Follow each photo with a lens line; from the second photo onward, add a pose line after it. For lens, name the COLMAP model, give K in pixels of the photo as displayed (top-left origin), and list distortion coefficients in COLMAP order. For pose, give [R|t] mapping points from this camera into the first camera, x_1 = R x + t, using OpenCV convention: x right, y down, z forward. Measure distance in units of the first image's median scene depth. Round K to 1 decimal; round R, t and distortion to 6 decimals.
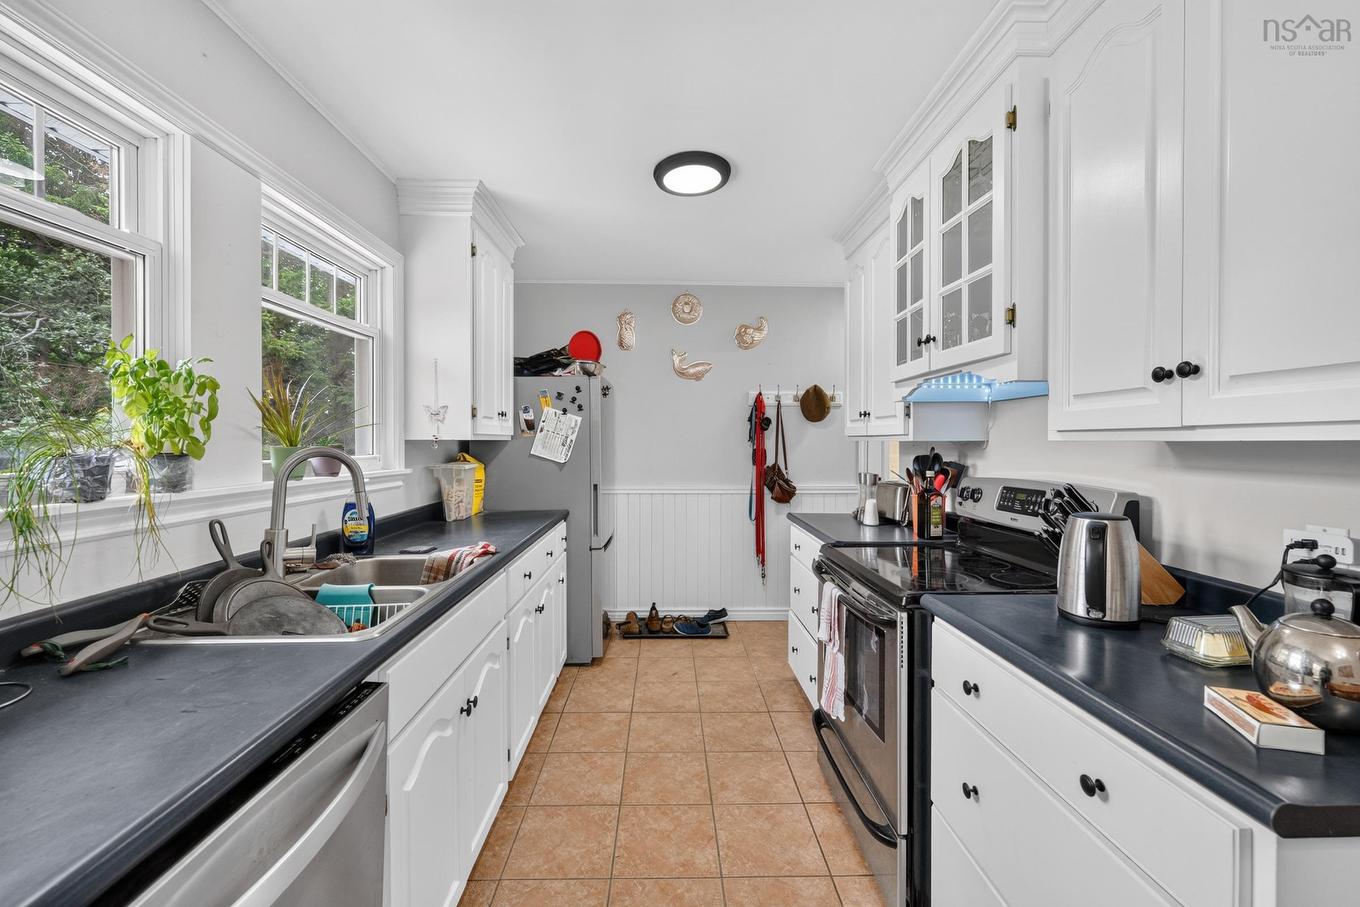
lens RADIAL K [[537.3, 0, 657.0], [0, 537.3, 446.6], [0, 0, 1]] dist [-0.003967, -0.000892]
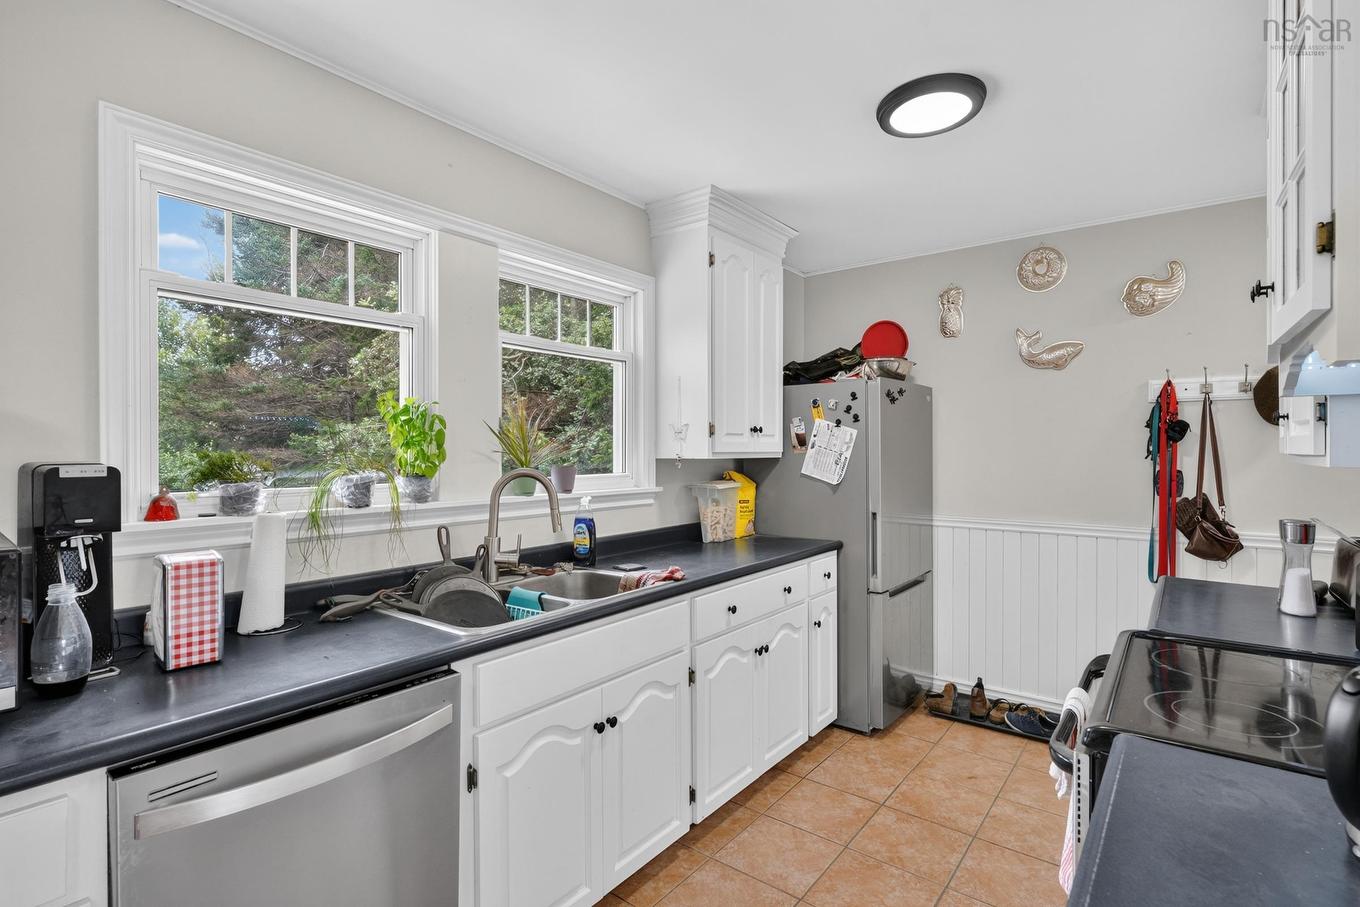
lens RADIAL K [[640.0, 0, 672.1], [0, 640.0, 454.8], [0, 0, 1]] dist [0.003505, -0.000562]
pose [[0.784589, 0.000238, -0.620017, 0.260451], [-0.001996, 0.999996, -0.002143, -0.014838], [0.620014, 0.002919, 0.784586, 0.059944]]
